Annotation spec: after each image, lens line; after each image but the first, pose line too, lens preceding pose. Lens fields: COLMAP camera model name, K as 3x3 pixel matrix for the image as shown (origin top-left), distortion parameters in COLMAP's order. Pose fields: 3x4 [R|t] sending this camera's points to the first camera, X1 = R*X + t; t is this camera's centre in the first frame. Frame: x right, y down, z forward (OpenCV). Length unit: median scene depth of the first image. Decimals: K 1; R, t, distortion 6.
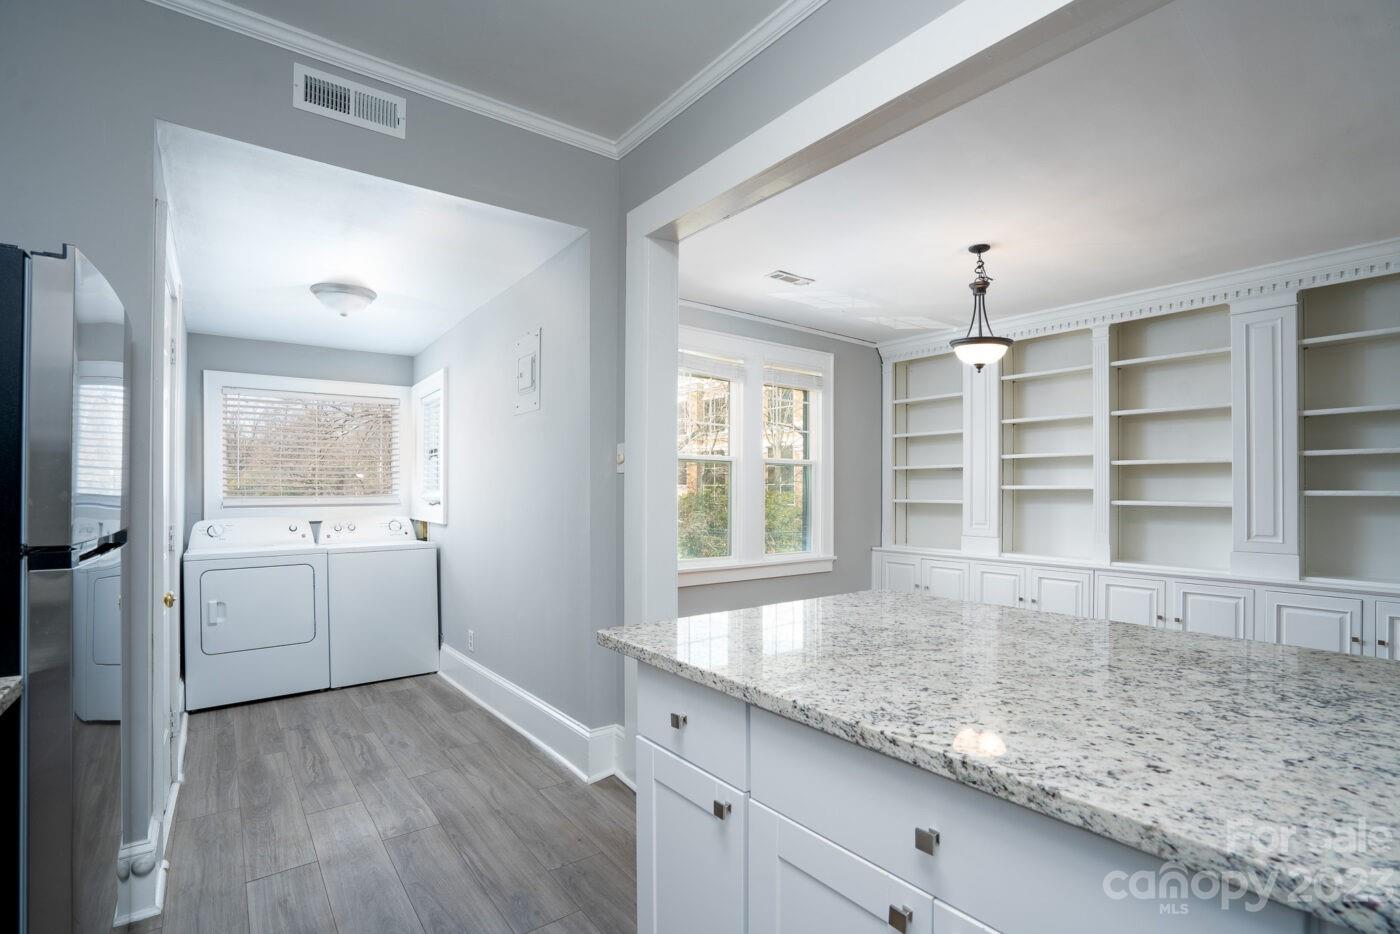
lens RADIAL K [[641.4, 0, 697.9], [0, 641.4, 485.5], [0, 0, 1]] dist [-0.062464, 0.000124]
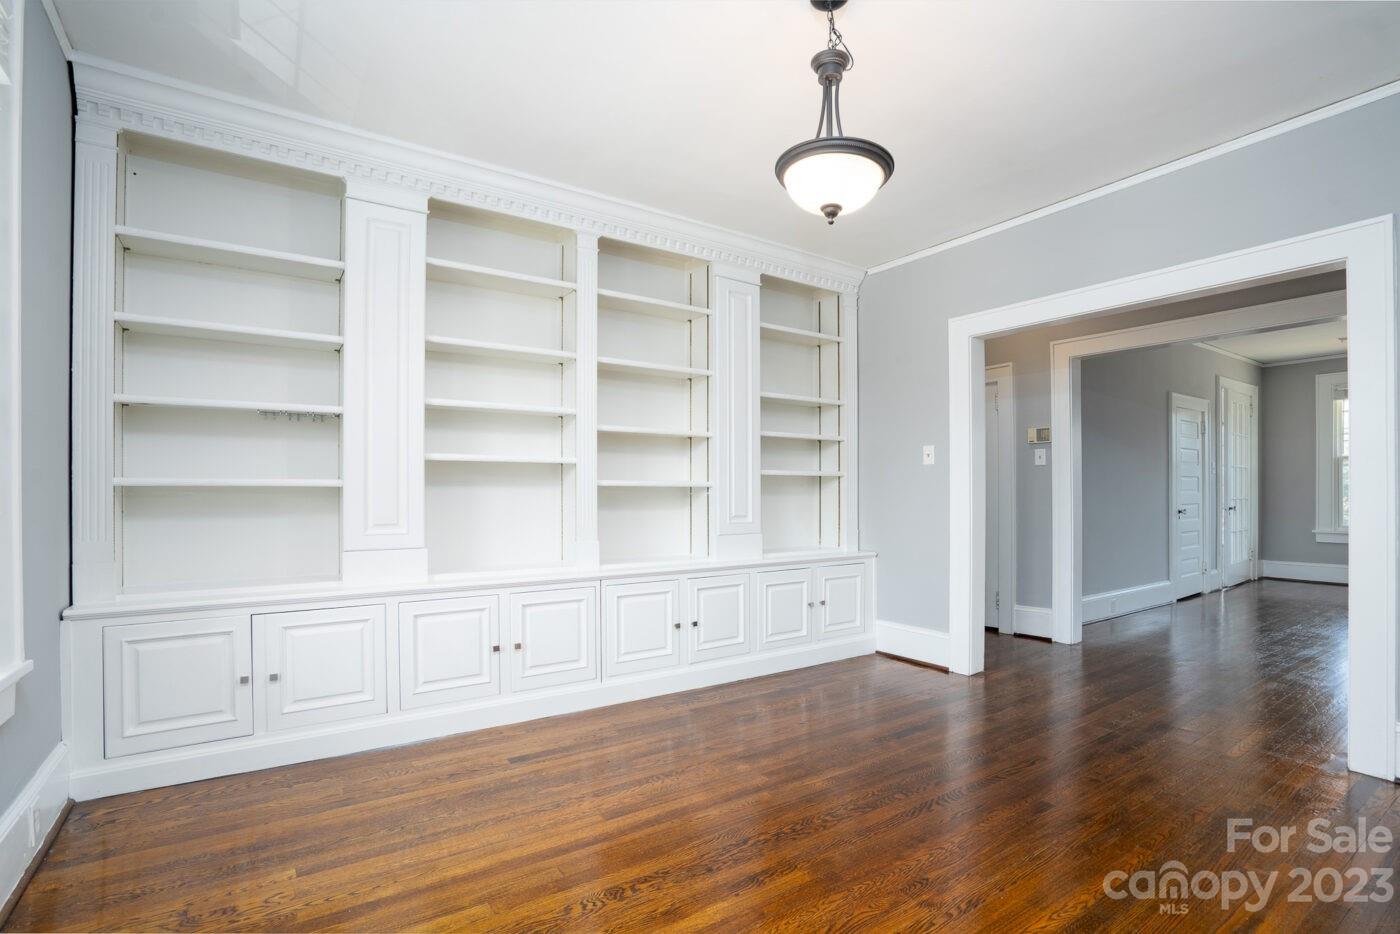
lens RADIAL K [[641.4, 0, 697.9], [0, 641.4, 485.5], [0, 0, 1]] dist [-0.062464, 0.000124]
pose [[0.062674, 0.004694, 0.998023, -0.062510], [-0.009066, 0.999950, -0.004134, 0.031344], [-0.997993, -0.008789, 0.062714, 0.794990]]
